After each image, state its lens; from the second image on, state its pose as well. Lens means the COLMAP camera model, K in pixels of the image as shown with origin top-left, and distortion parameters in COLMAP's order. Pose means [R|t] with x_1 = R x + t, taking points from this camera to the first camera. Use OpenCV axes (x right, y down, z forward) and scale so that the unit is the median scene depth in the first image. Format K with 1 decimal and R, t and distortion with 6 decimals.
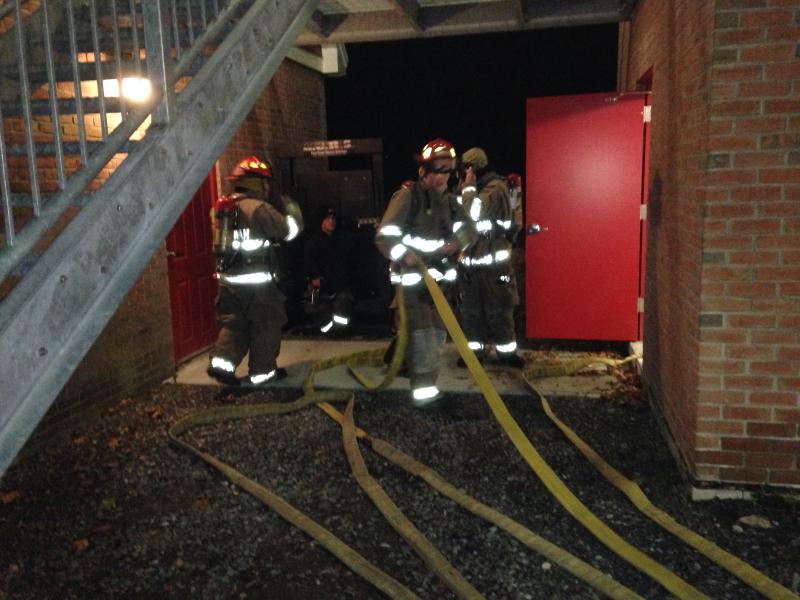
lens RADIAL K [[730.3, 0, 403.9], [0, 730.3, 300.2], [0, 0, 1]] dist [0.196263, -0.270447]
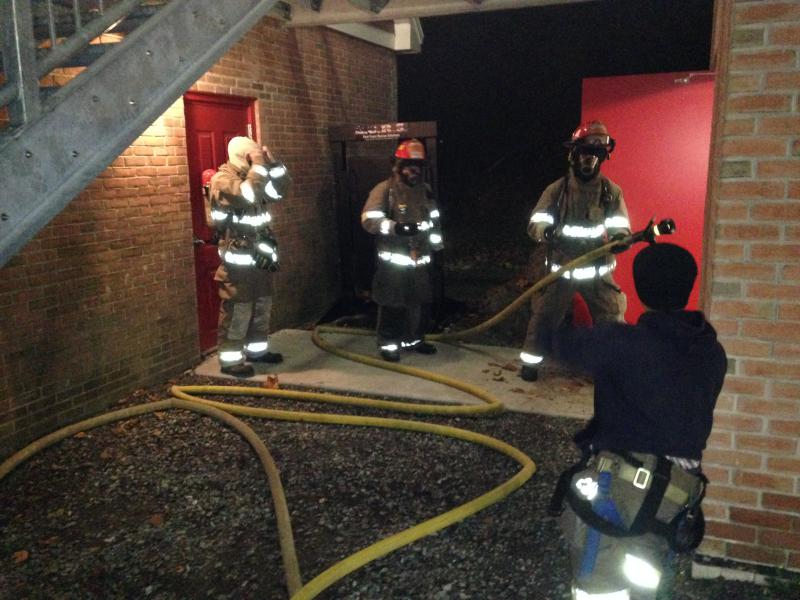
lens RADIAL K [[728.5, 0, 400.0], [0, 728.5, 300.0], [0, 0, 1]] dist [0.184820, -0.270701]
pose [[0.985316, 0.047438, -0.164020, 0.195558], [-0.041845, 0.998424, 0.037387, -0.058768], [0.165536, -0.029975, 0.985748, 0.145423]]
